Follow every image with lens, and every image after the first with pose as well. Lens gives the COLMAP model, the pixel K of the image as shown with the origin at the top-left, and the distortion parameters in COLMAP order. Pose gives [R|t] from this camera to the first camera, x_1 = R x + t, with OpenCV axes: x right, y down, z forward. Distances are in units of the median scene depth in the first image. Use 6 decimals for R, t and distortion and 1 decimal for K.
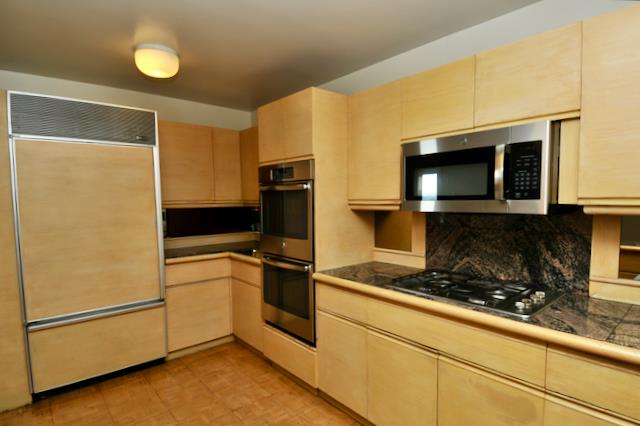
lens RADIAL K [[340.4, 0, 330.5], [0, 340.4, 221.8], [0, 0, 1]] dist [0.034785, -0.041593]
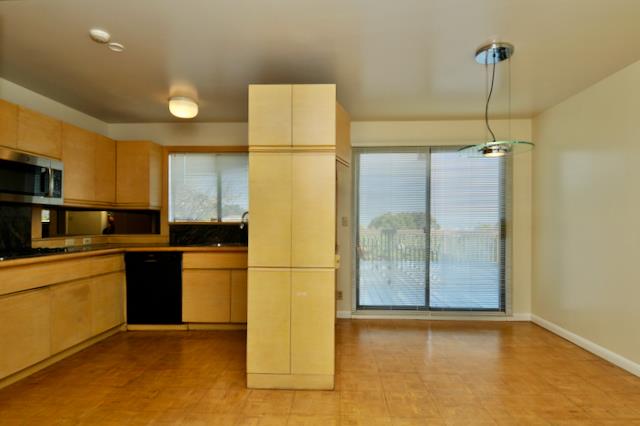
lens RADIAL K [[340.4, 0, 330.5], [0, 340.4, 221.8], [0, 0, 1]] dist [0.034785, -0.041593]
pose [[-0.723732, 0.008202, 0.690032, -1.407663], [0.045649, 0.998308, 0.036011, 0.054140], [-0.688570, 0.057561, -0.722882, 0.957320]]
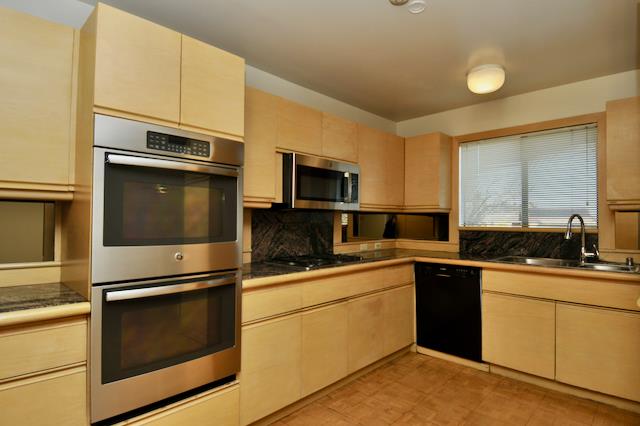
lens RADIAL K [[340.4, 0, 330.5], [0, 340.4, 221.8], [0, 0, 1]] dist [0.034785, -0.041593]
pose [[-0.074133, -0.003343, 0.997243, -0.944070], [0.052819, 0.998578, 0.007274, 0.012486], [-0.995849, 0.053213, -0.073851, 0.904187]]
